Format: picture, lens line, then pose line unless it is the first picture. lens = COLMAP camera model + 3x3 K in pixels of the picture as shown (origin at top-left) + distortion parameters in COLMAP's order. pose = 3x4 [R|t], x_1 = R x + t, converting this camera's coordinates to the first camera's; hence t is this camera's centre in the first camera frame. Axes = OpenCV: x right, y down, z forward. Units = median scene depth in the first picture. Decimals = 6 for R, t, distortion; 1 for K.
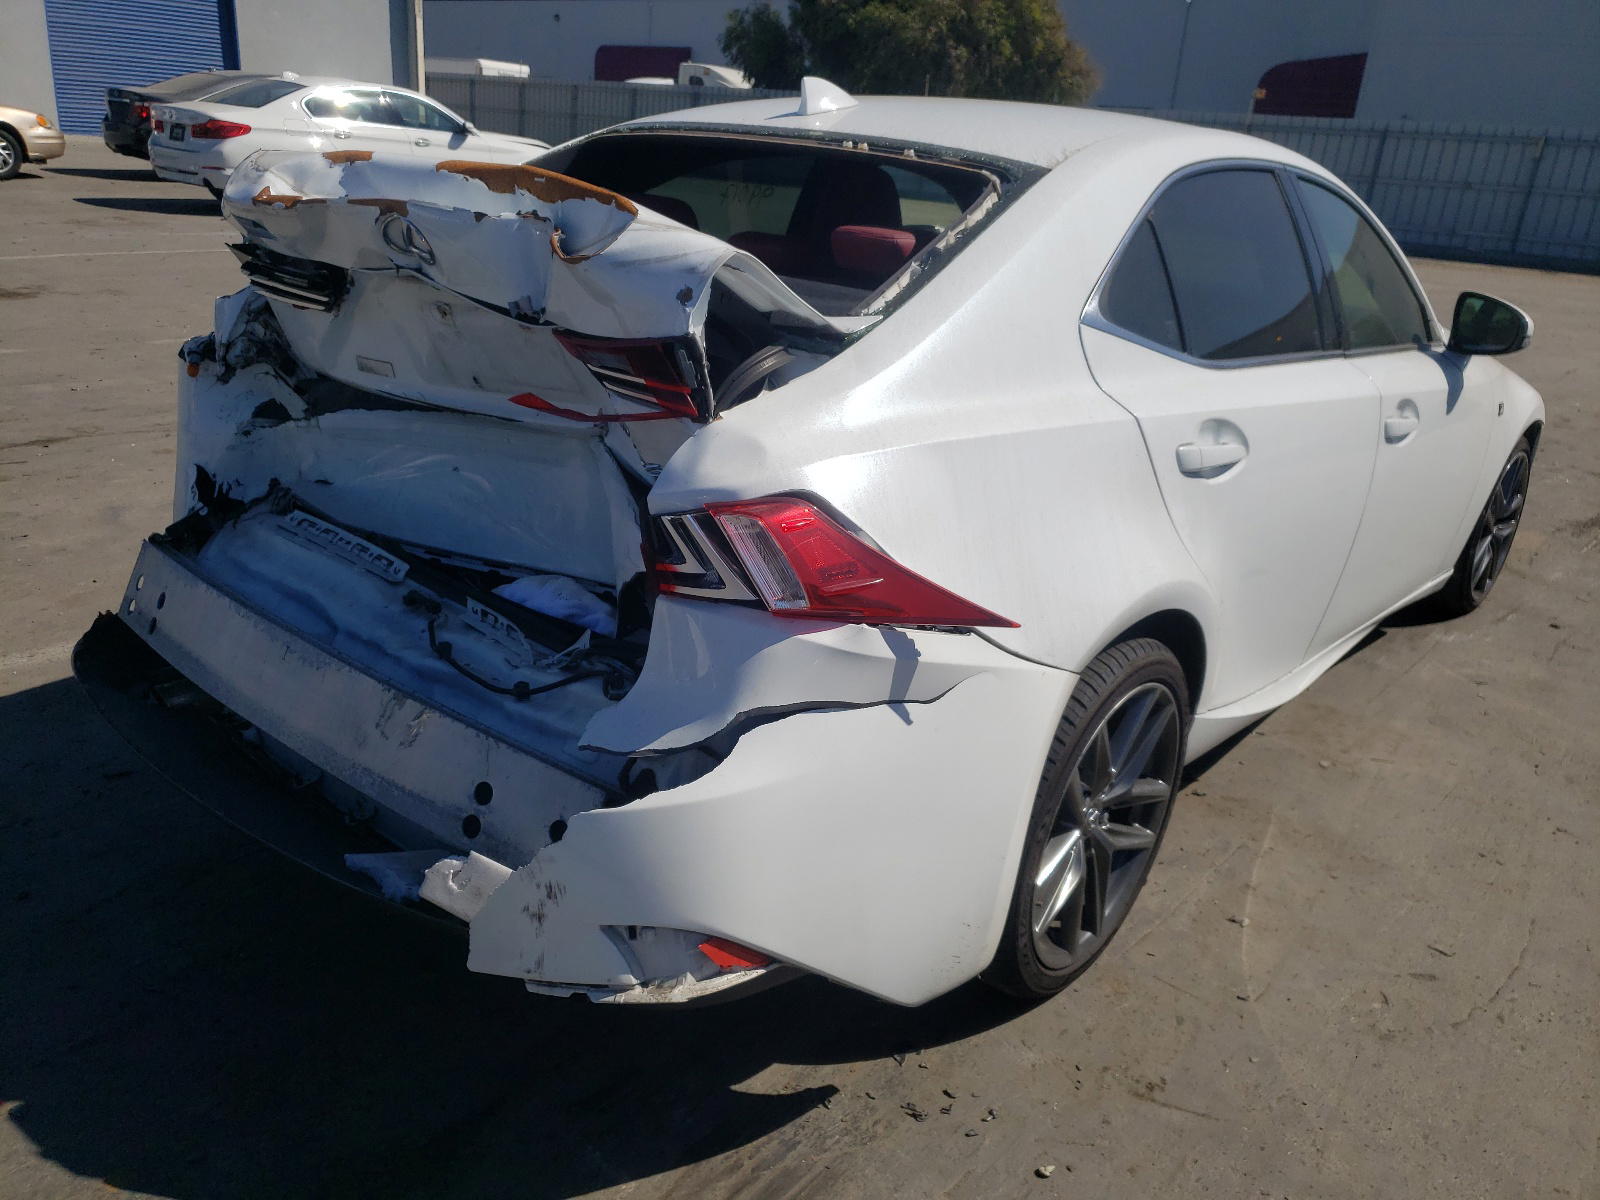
lens RADIAL K [[1209.0, 0, 801.1], [0, 1209.0, 614.3], [0, 0, 1]] dist [0.039206, -0.025204]
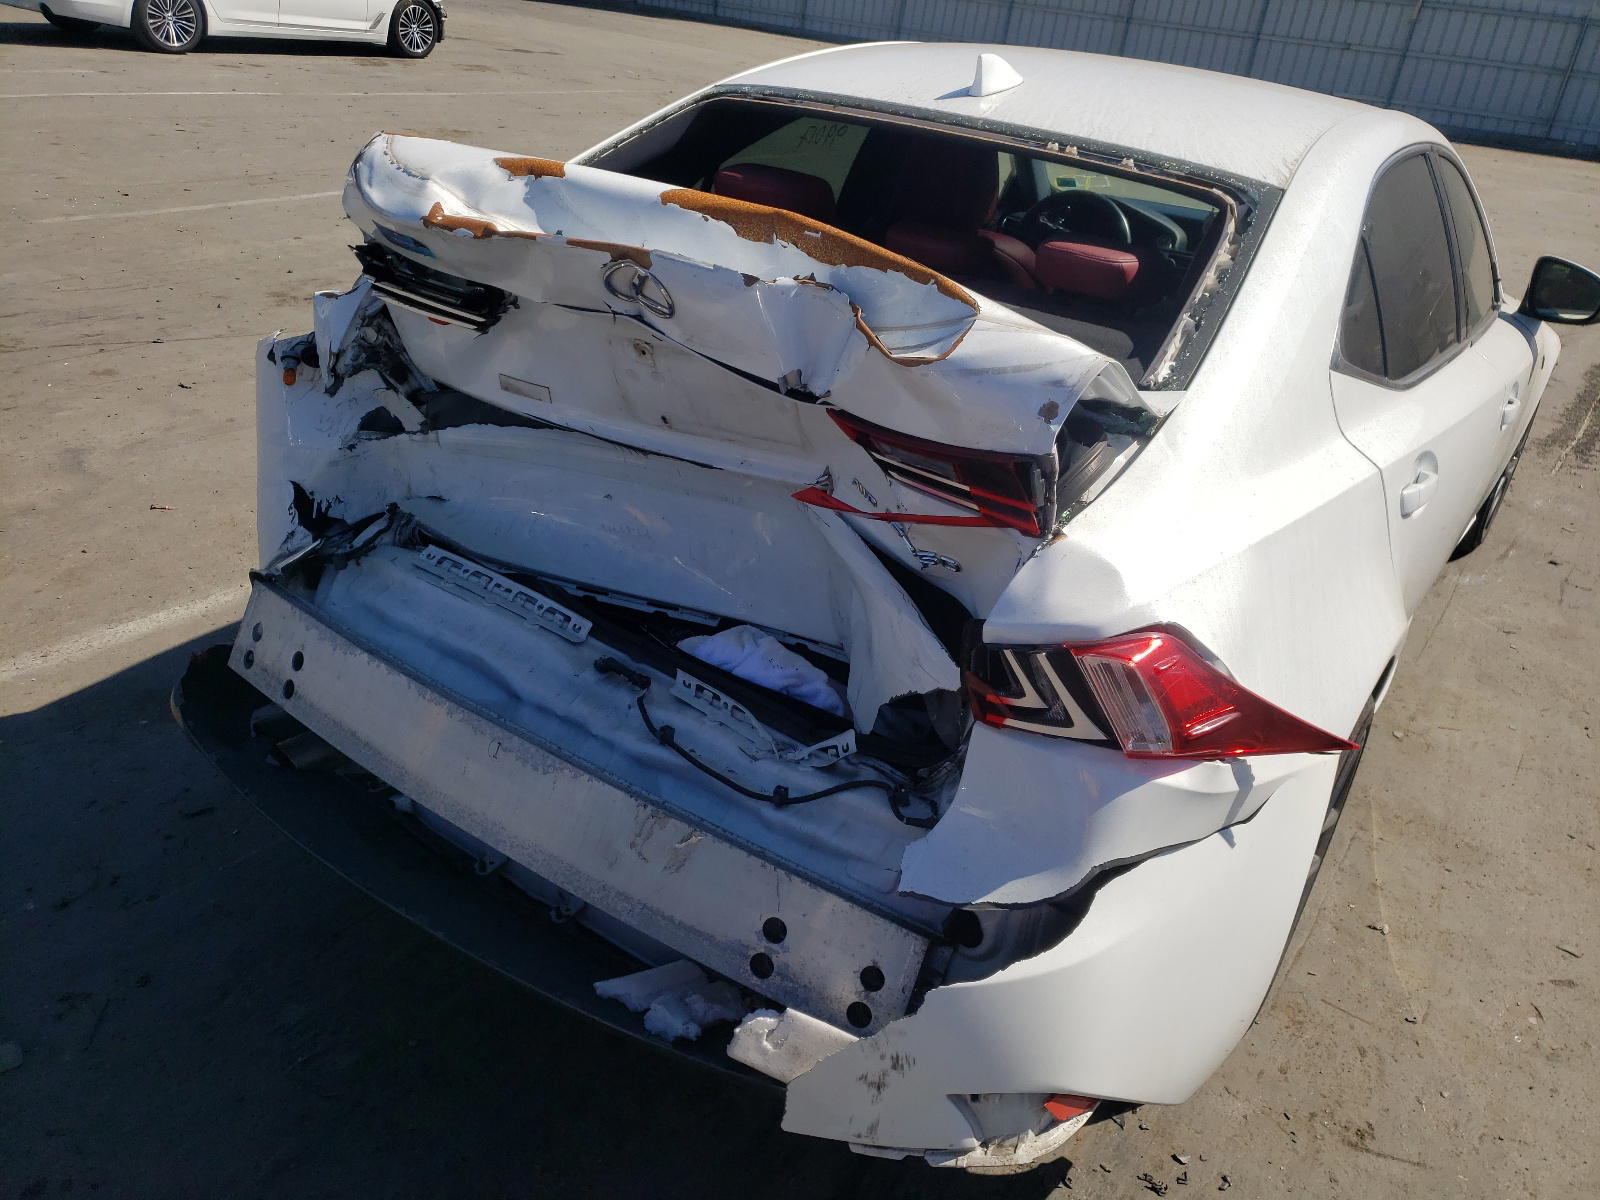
lens RADIAL K [[1209.0, 0, 805.8], [0, 1209.0, 587.5], [0, 0, 1]] dist [0.039206, -0.025204]
pose [[0.993806, -0.013522, 0.110306, -0.280508], [0.002089, 0.994668, 0.103108, -0.170790], [-0.111112, -0.102239, 0.988535, 0.097637]]
